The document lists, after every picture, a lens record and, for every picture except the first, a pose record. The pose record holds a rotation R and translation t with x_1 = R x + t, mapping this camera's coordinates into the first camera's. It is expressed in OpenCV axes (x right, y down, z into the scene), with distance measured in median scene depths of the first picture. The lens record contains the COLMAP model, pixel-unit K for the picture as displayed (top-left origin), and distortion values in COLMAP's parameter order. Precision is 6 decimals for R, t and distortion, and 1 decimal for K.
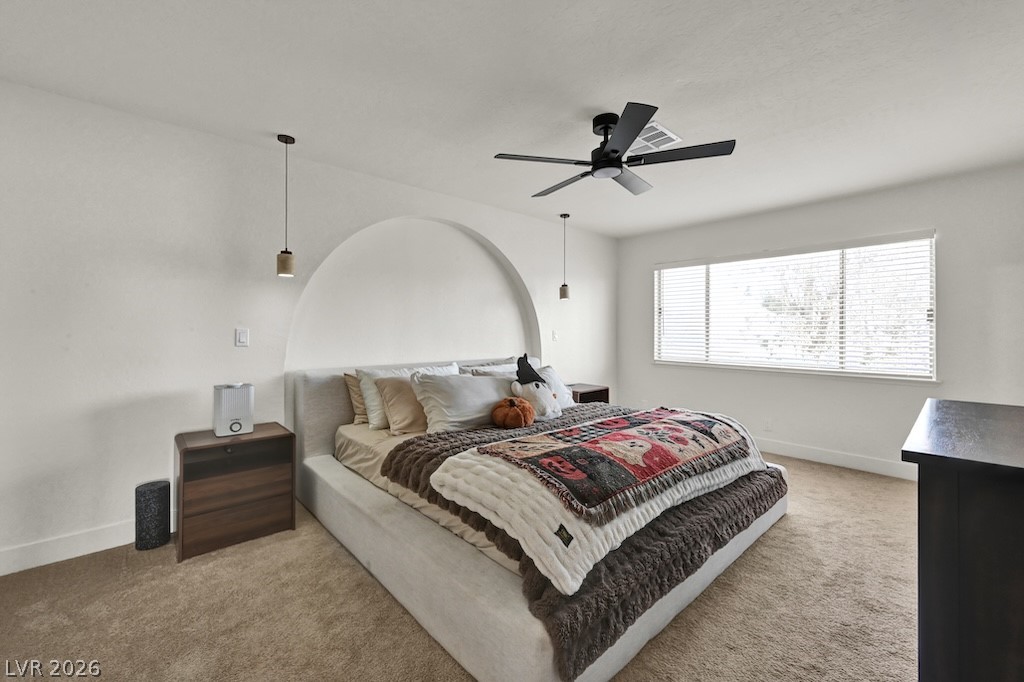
lens RADIAL K [[412.5, 0, 502.6], [0, 412.5, 334.9], [0, 0, 1]] dist [-0.001542, 0.000412]
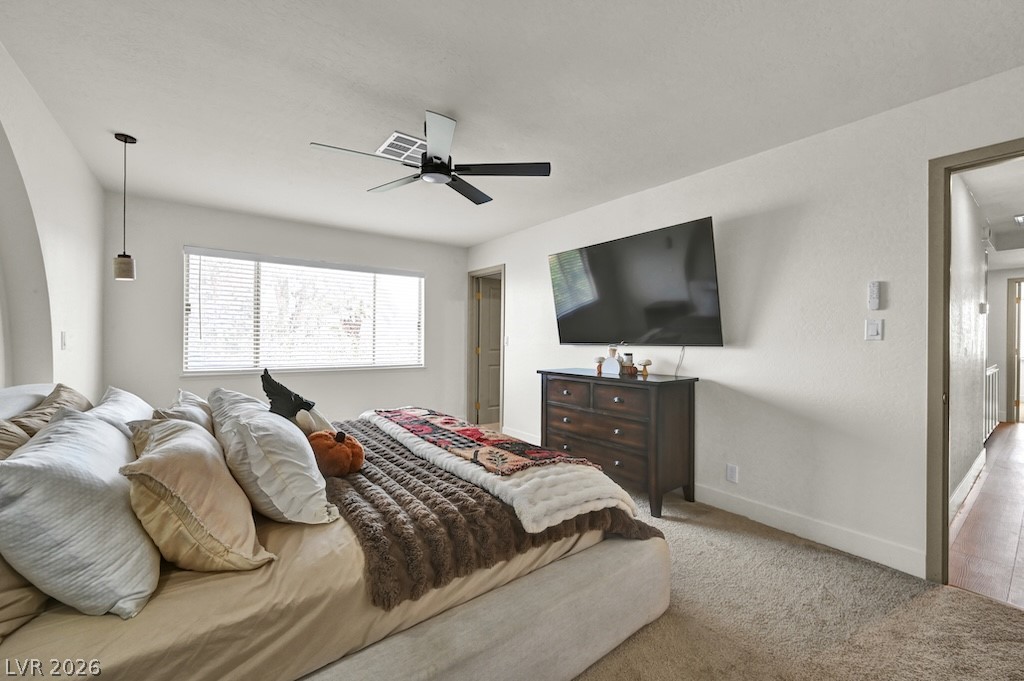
lens RADIAL K [[414.3, 0, 507.0], [0, 414.3, 339.2], [0, 0, 1]] dist [0.008220, 0.000719]
pose [[0.083651, -0.006361, 0.996475, -0.366478], [0.001116, 0.999980, 0.006290, -0.003768], [-0.996494, 0.000586, 0.083657, 0.364202]]
